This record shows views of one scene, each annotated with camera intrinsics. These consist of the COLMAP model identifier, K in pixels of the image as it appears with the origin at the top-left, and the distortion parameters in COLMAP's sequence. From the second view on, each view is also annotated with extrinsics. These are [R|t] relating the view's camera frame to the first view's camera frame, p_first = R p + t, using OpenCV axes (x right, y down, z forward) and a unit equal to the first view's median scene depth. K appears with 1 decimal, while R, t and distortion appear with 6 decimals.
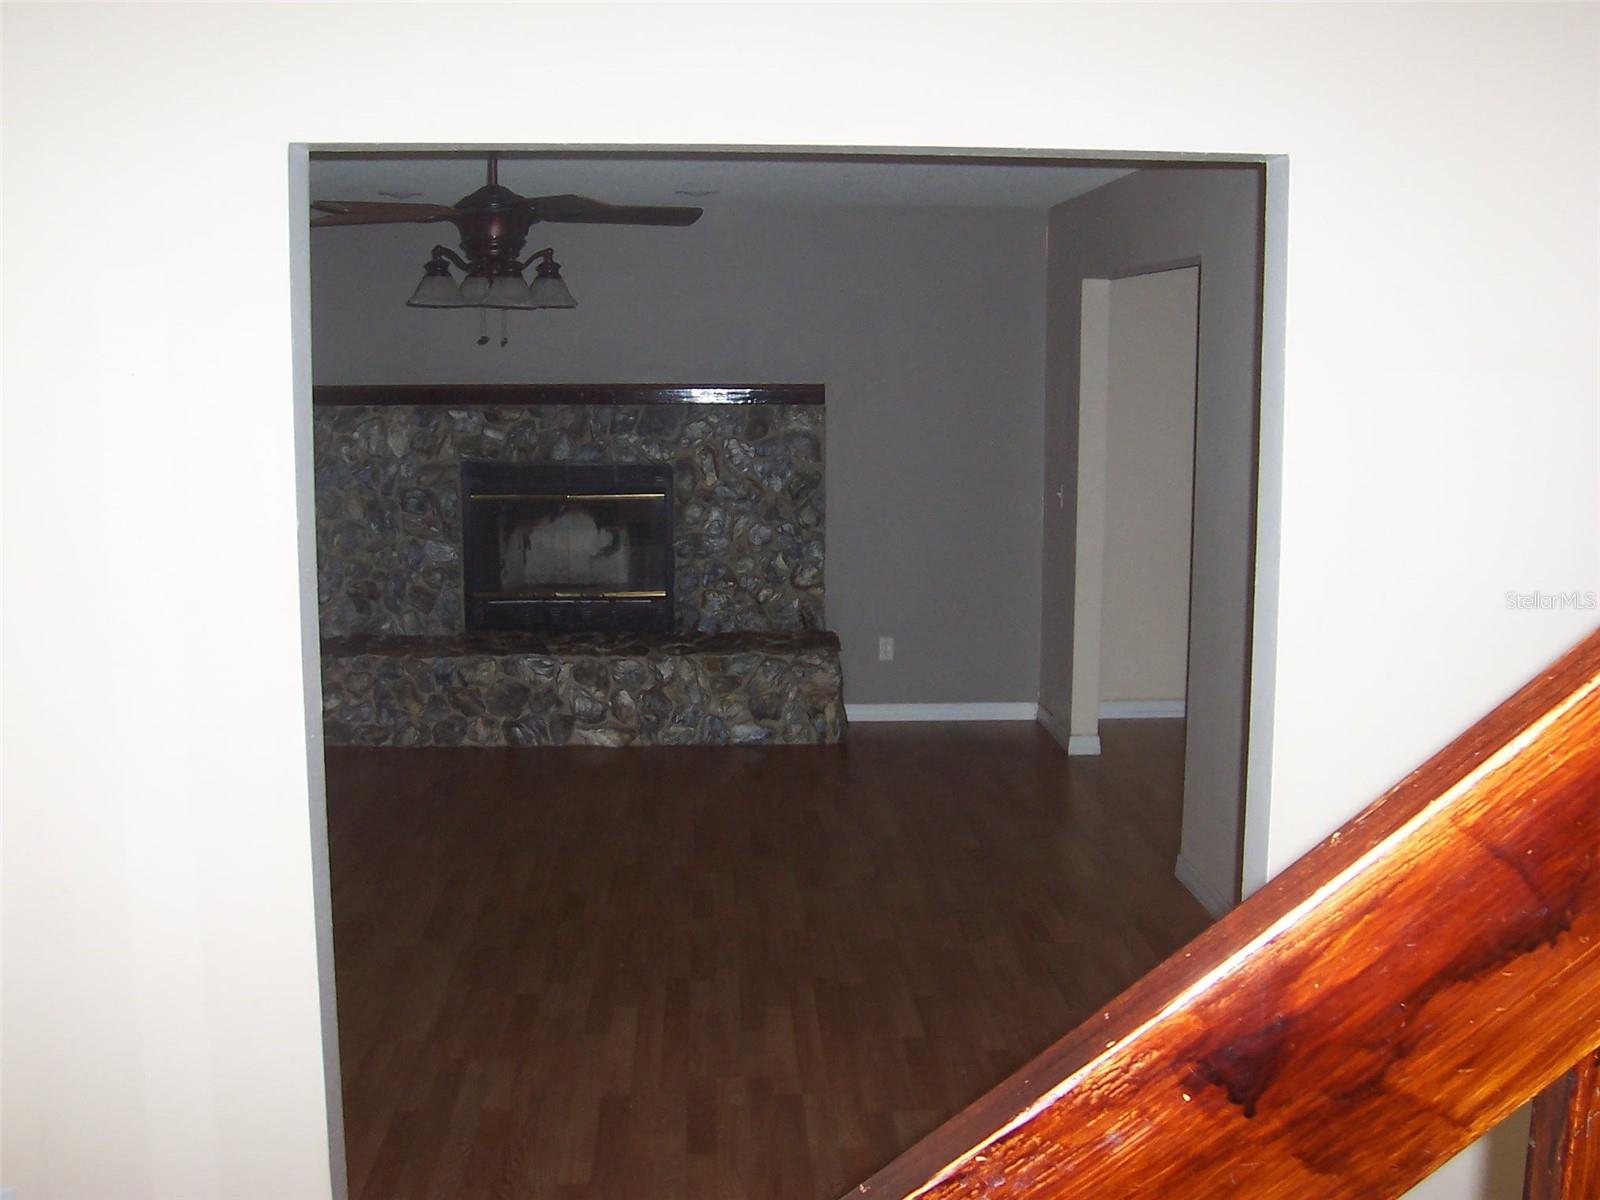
lens RADIAL K [[1761.0, 0, 800.0], [0, 1761.0, 600.0], [0, 0, 1]] dist [-0.162505, 0.009772]
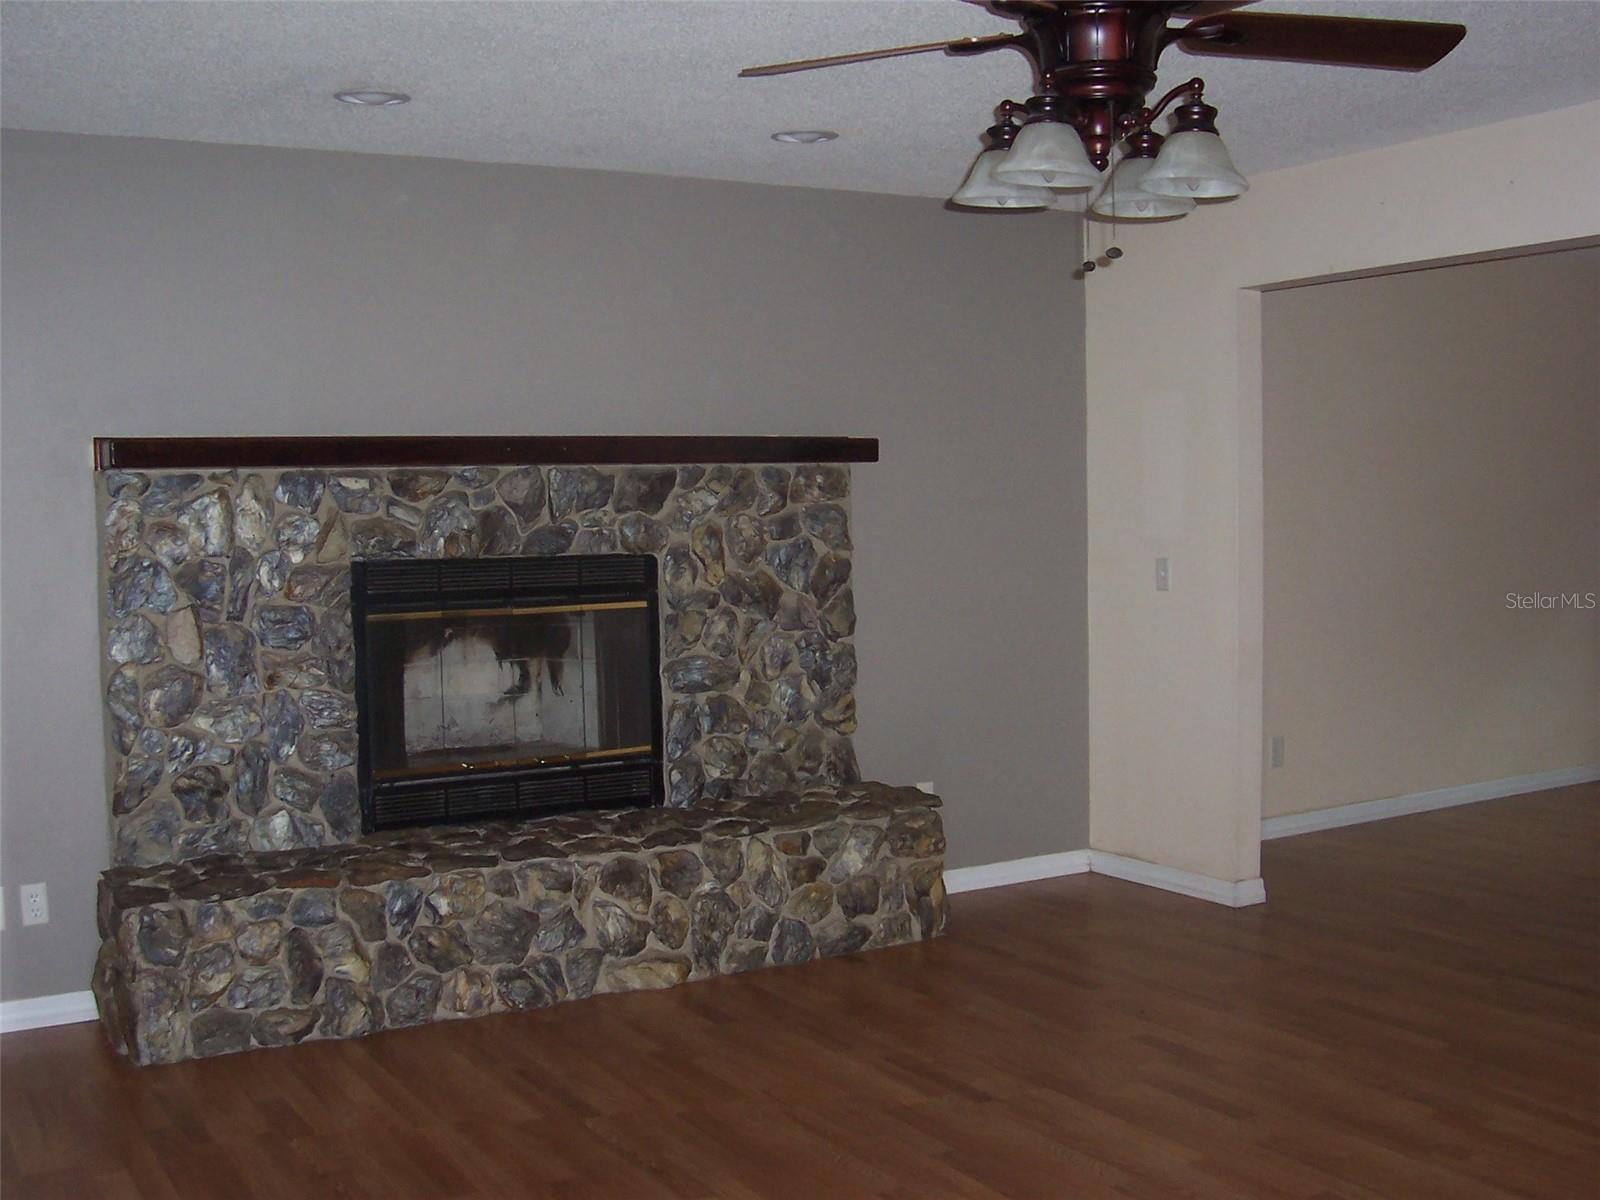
lens RADIAL K [[1672.3, 0, 709.5], [0, 1672.3, 639.8], [0, 0, 1]] dist [-0.101703, 0.009120]
pose [[0.902759, -0.053550, 0.426801, -0.335461], [0.081679, 0.995509, -0.047860, -0.012619], [-0.422321, 0.078067, 0.903078, 0.418351]]
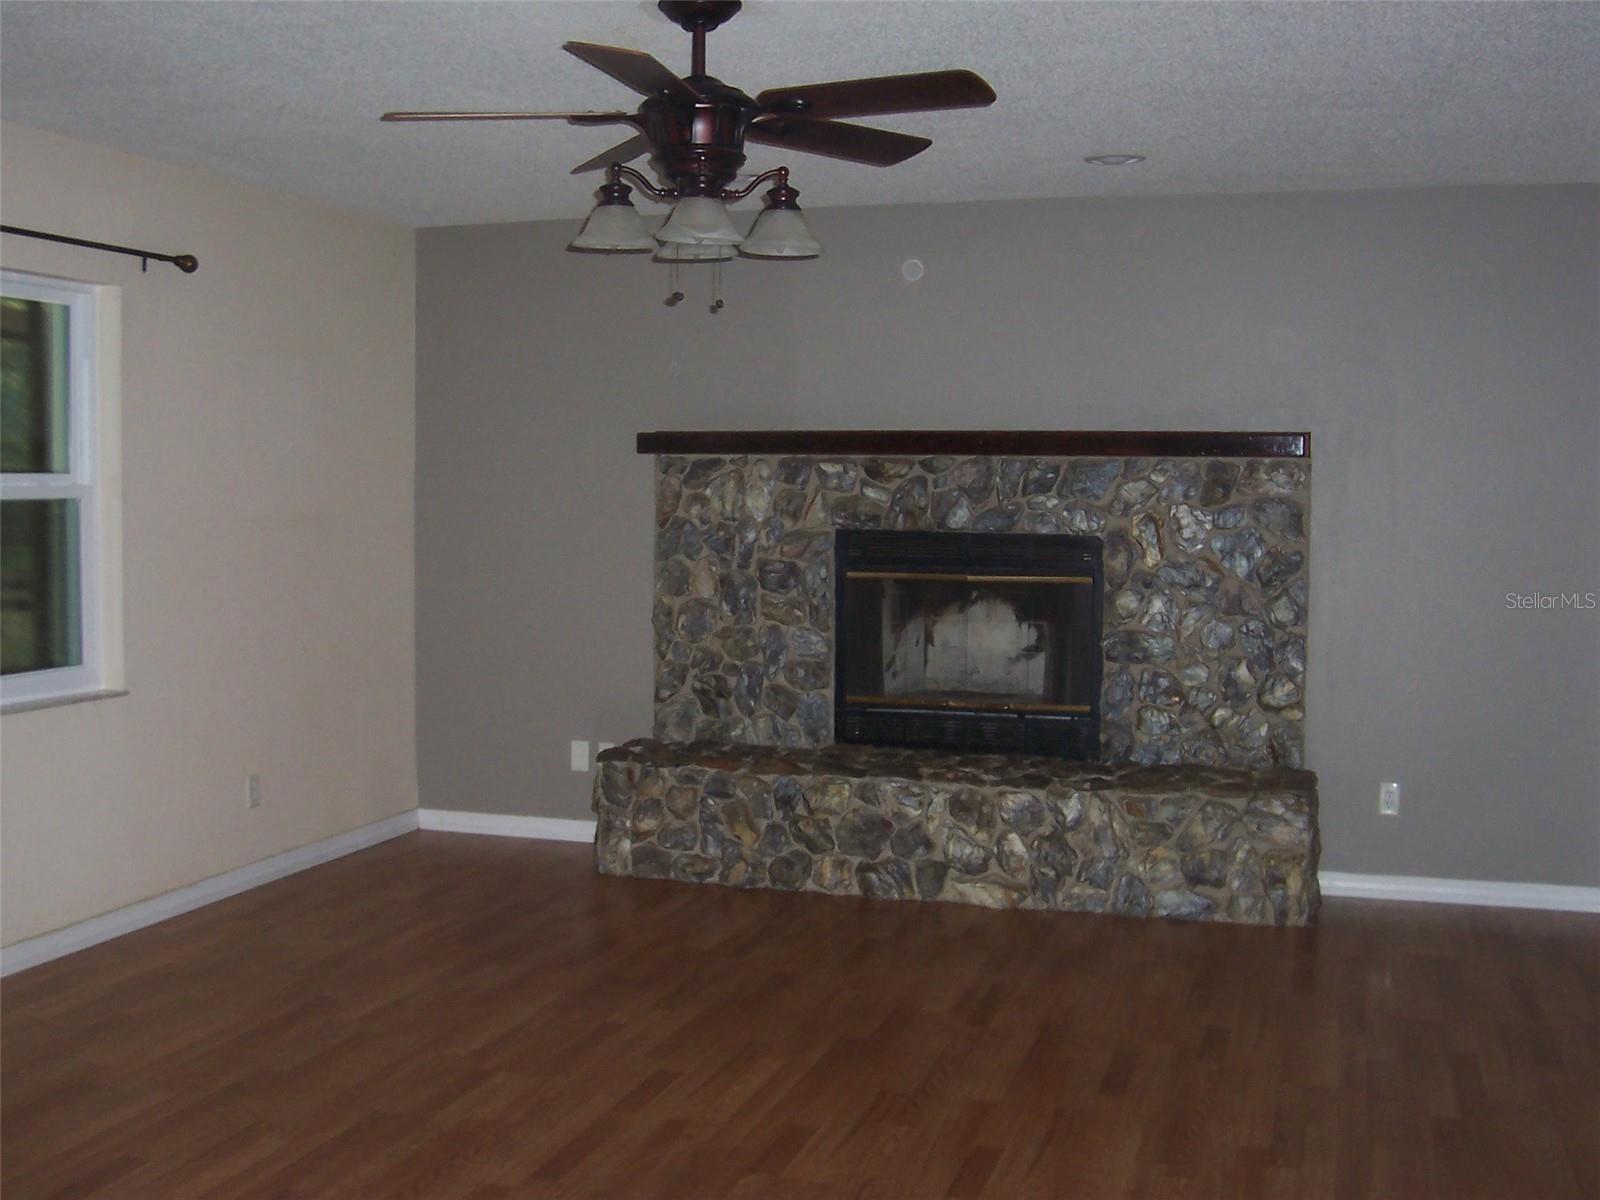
lens RADIAL K [[1761.0, 0, 800.0], [0, 1761.0, 600.0], [0, 0, 1]] dist [-0.162505, 0.009772]
pose [[0.937480, 0.027332, -0.346965, 0.068079], [-0.053933, 0.996278, -0.067242, 0.007339], [0.343836, 0.081751, 0.935464, 0.256328]]
